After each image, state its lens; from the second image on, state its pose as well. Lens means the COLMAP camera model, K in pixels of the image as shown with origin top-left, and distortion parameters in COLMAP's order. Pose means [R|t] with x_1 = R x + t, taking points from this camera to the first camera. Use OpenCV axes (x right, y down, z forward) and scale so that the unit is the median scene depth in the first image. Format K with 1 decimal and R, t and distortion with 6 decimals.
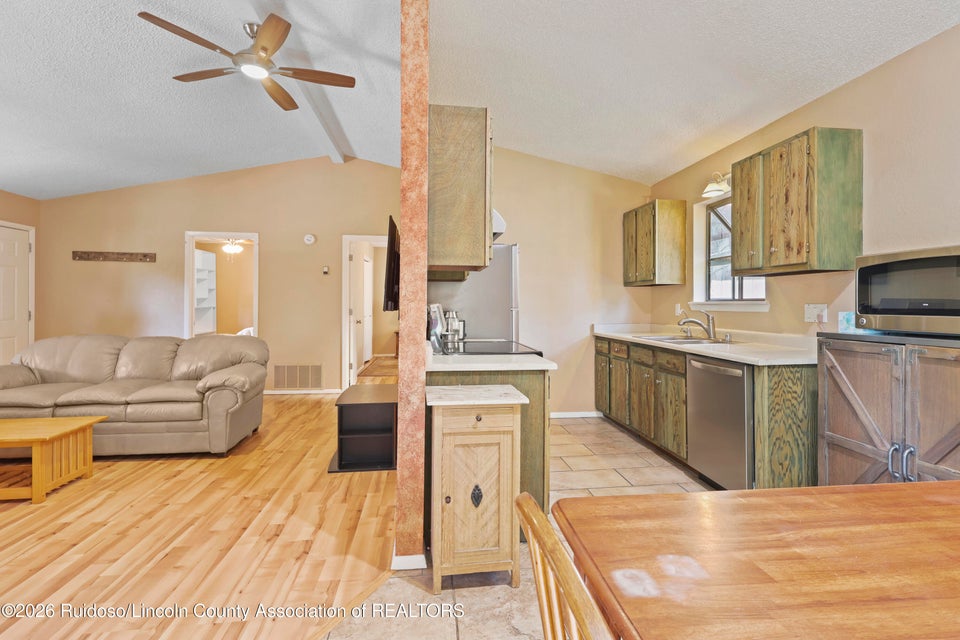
lens RADIAL K [[461.8, 0, 489.9], [0, 461.8, 303.0], [0, 0, 1]] dist [-0.003027, 0.001724]
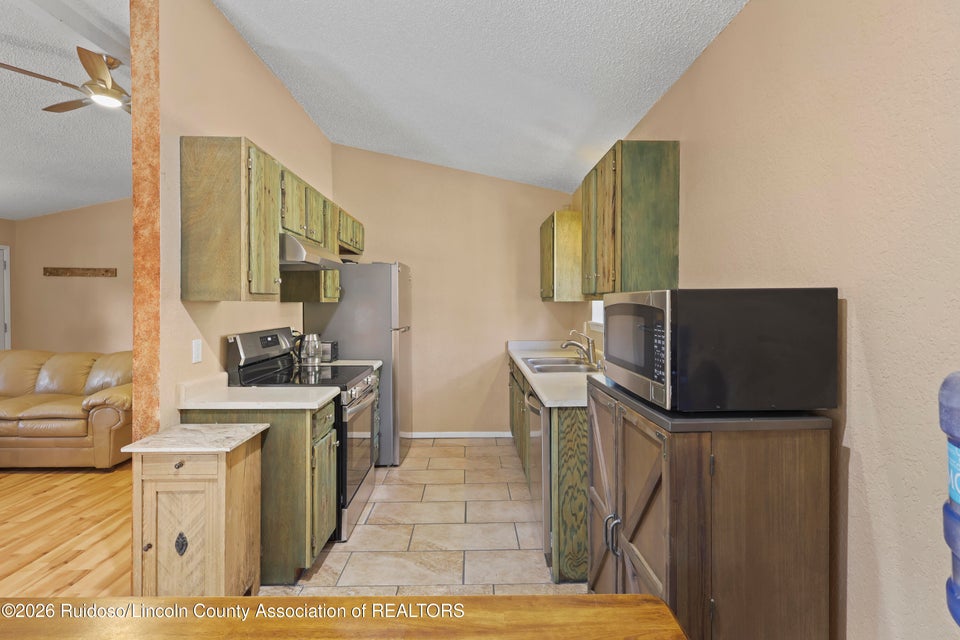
lens RADIAL K [[461.8, 0, 490.3], [0, 461.8, 309.2], [0, 0, 1]] dist [-0.003027, 0.001724]
pose [[0.994572, -0.000057, -0.104052, 0.494337], [0.001877, 0.999847, 0.017395, -0.064427], [0.104035, -0.017496, 0.994420, 0.073993]]
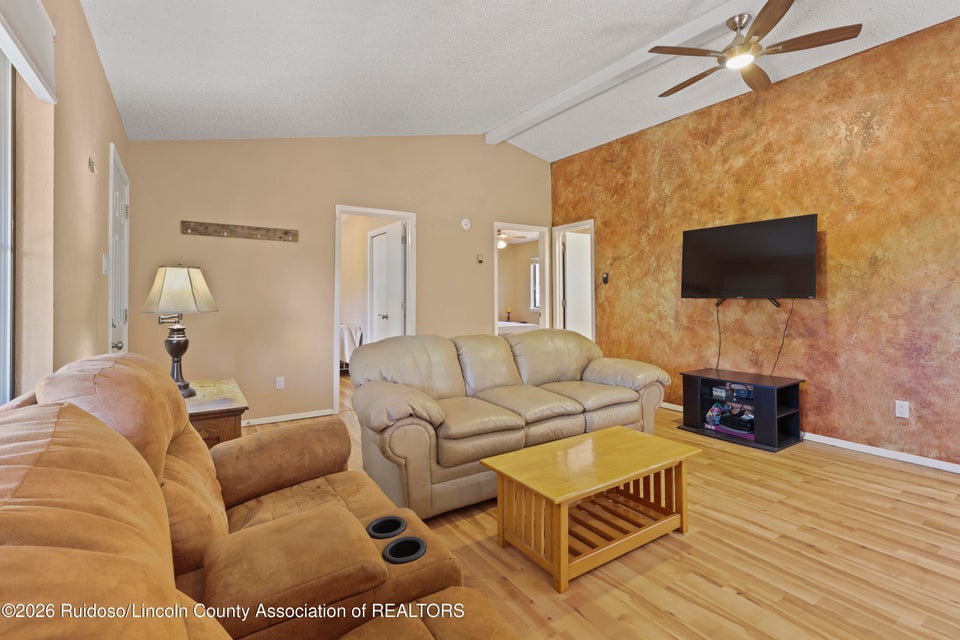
lens RADIAL K [[461.8, 0, 483.7], [0, 461.8, 288.6], [0, 0, 1]] dist [-0.003027, 0.001724]
pose [[0.900515, -0.001190, 0.434823, -1.620538], [0.008501, 0.999853, -0.014869, 0.003976], [-0.434741, 0.017086, 0.900393, 0.387777]]
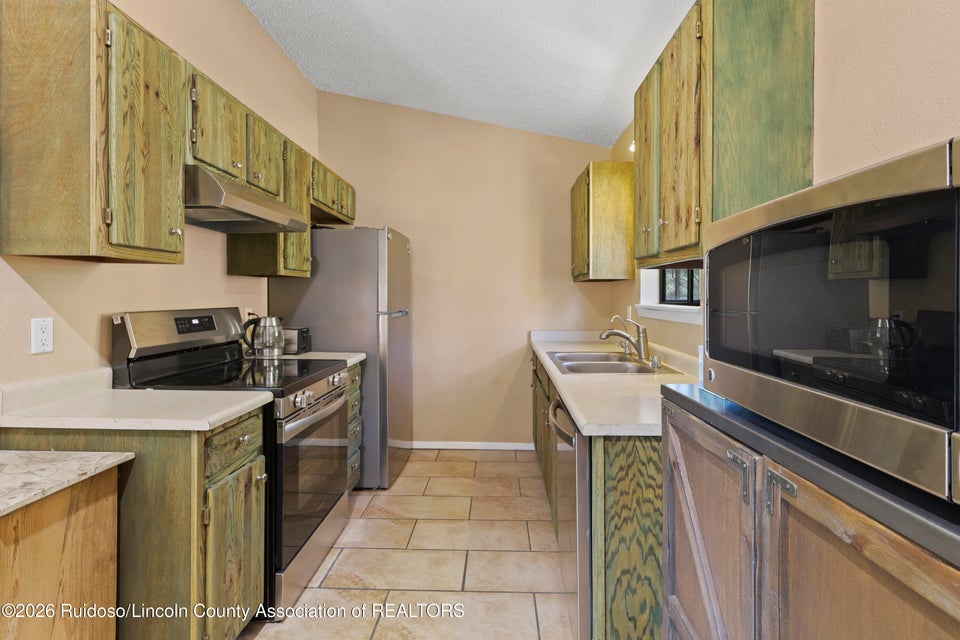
lens RADIAL K [[461.8, 0, 488.2], [0, 461.8, 296.1], [0, 0, 1]] dist [-0.003027, 0.001724]
pose [[0.985532, 0.001552, -0.169483, 0.490644], [-0.000870, 0.999991, 0.004096, -0.025627], [0.169488, -0.003890, 0.985525, 0.391593]]
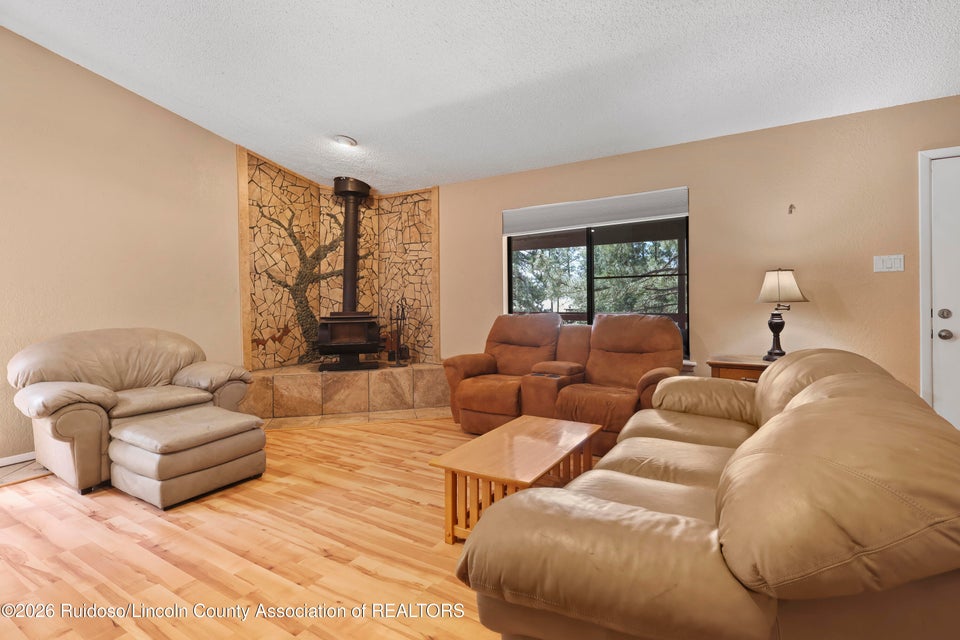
lens RADIAL K [[461.8, 0, 486.2], [0, 461.8, 300.2], [0, 0, 1]] dist [-0.003027, 0.001724]
pose [[-0.630686, 0.008250, -0.775994, -0.388374], [0.012980, 0.999916, 0.000082, 0.014316], [0.775929, -0.010021, -0.630740, 1.517855]]
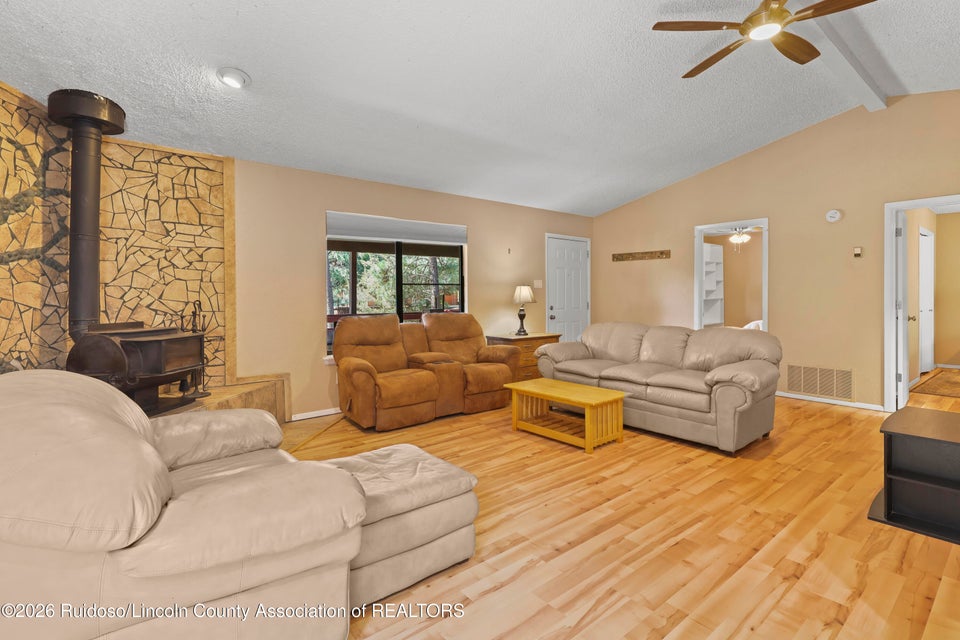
lens RADIAL K [[461.8, 0, 484.4], [0, 461.8, 301.4], [0, 0, 1]] dist [-0.003027, 0.001724]
pose [[0.528620, 0.003268, -0.848852, -0.050218], [0.009782, 0.999903, 0.009941, -0.000897], [0.848802, -0.013559, 0.528536, 0.084977]]
